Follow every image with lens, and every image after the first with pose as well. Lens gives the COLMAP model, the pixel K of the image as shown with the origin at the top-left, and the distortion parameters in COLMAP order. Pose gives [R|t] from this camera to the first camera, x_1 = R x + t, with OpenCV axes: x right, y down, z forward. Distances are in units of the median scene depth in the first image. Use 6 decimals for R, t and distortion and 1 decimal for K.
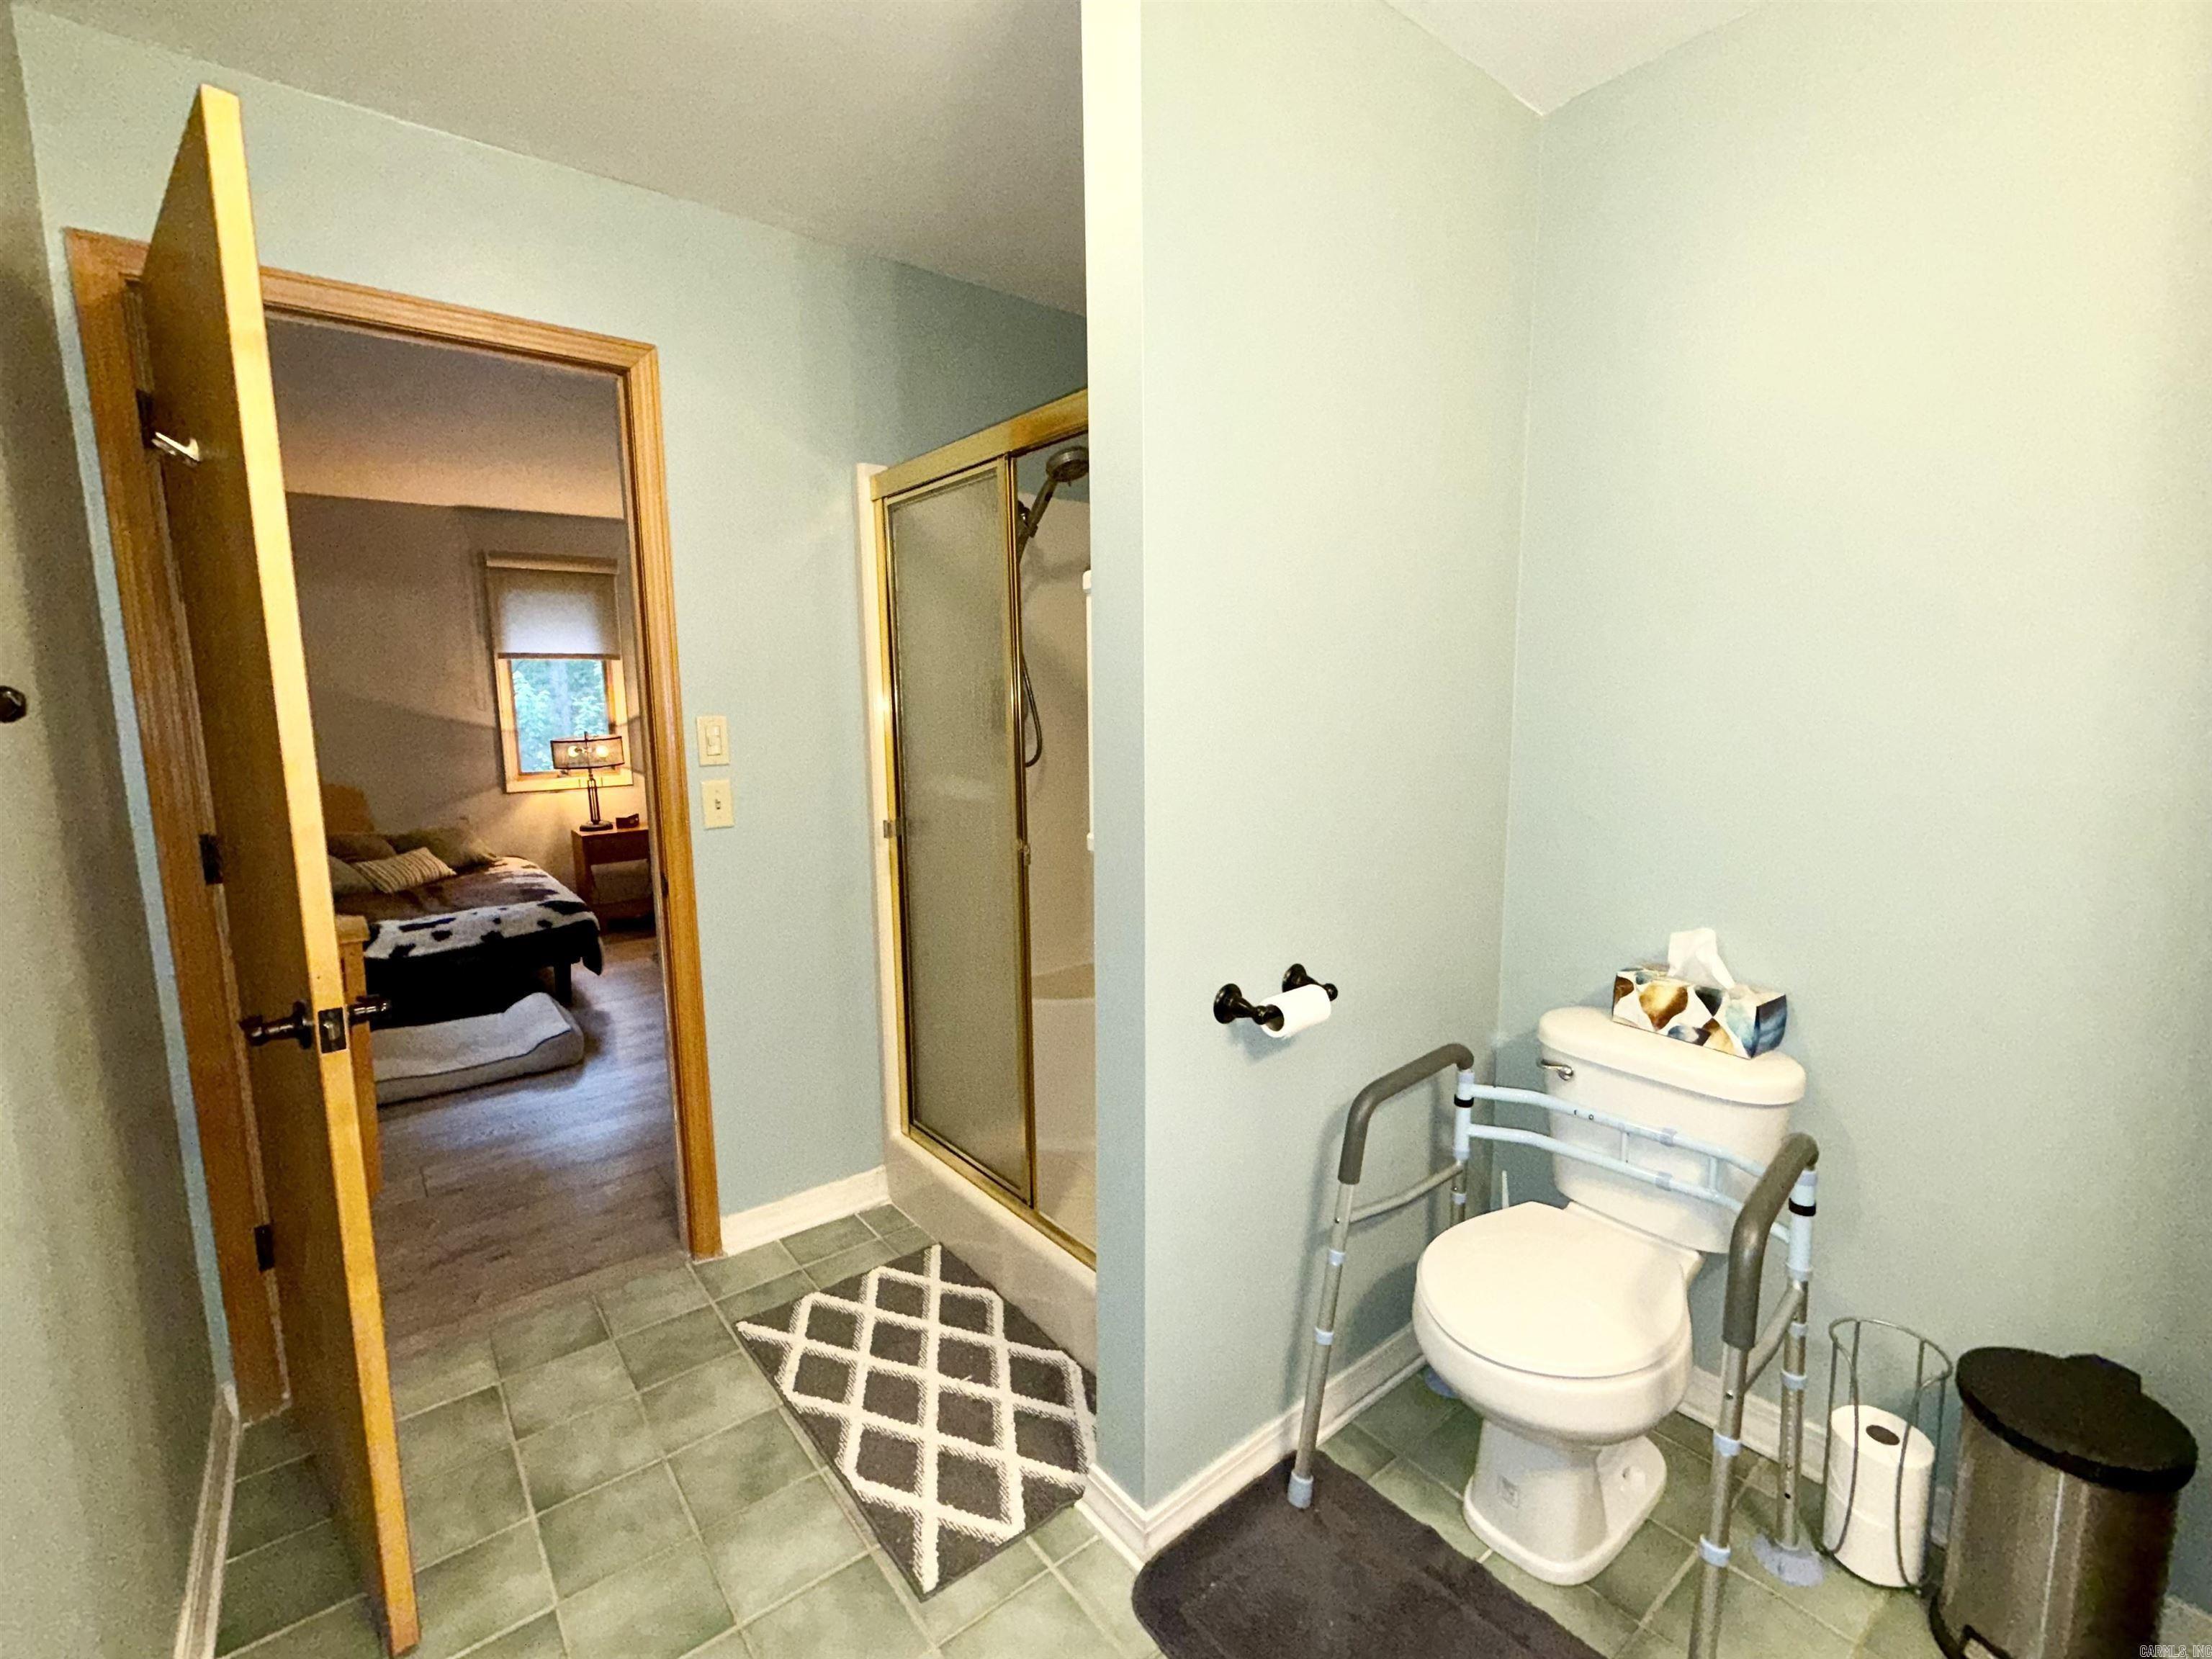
lens RADIAL K [[971.6, 0, 1106.0], [0, 971.6, 829.5], [0, 0, 1]] dist [0.002560, 0.000538]
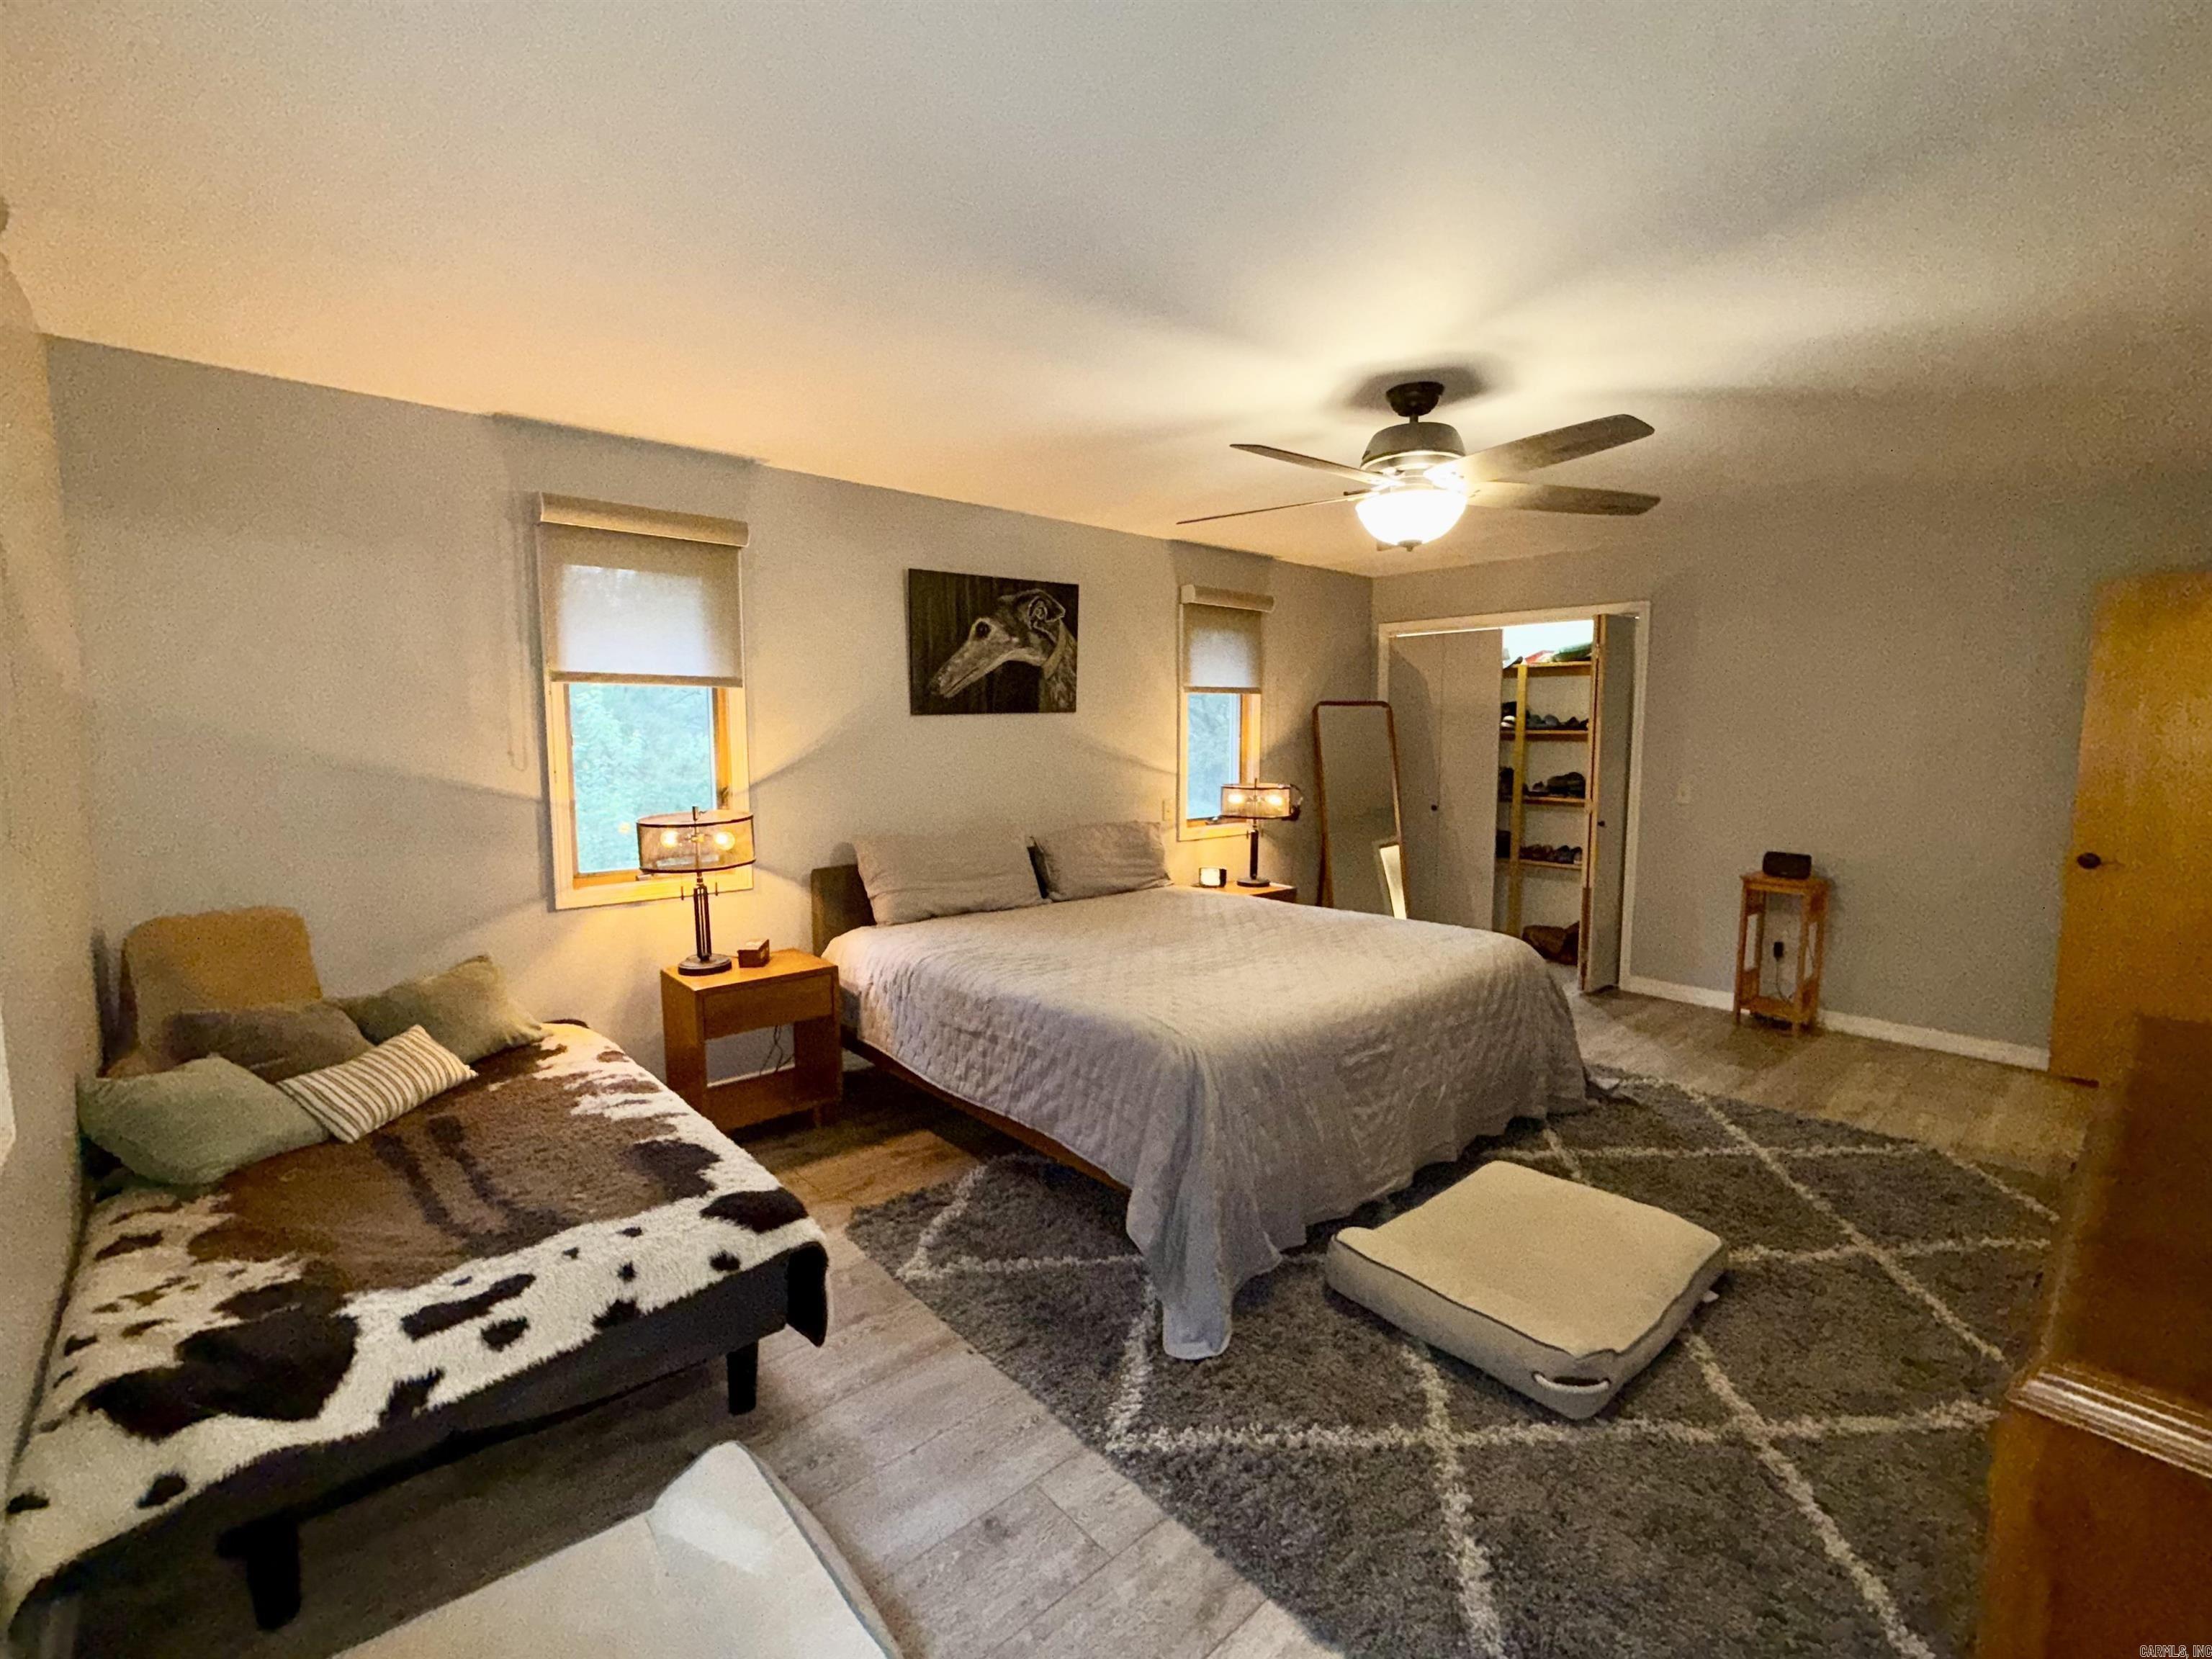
lens RADIAL K [[971.6, 0, 1106.0], [0, 971.6, 829.5], [0, 0, 1]] dist [0.002560, 0.000538]
pose [[0.998280, 0.010341, 0.057703, -0.339915], [-0.008104, 0.999211, -0.038872, -0.070089], [-0.058059, 0.038338, 0.997577, 0.421212]]
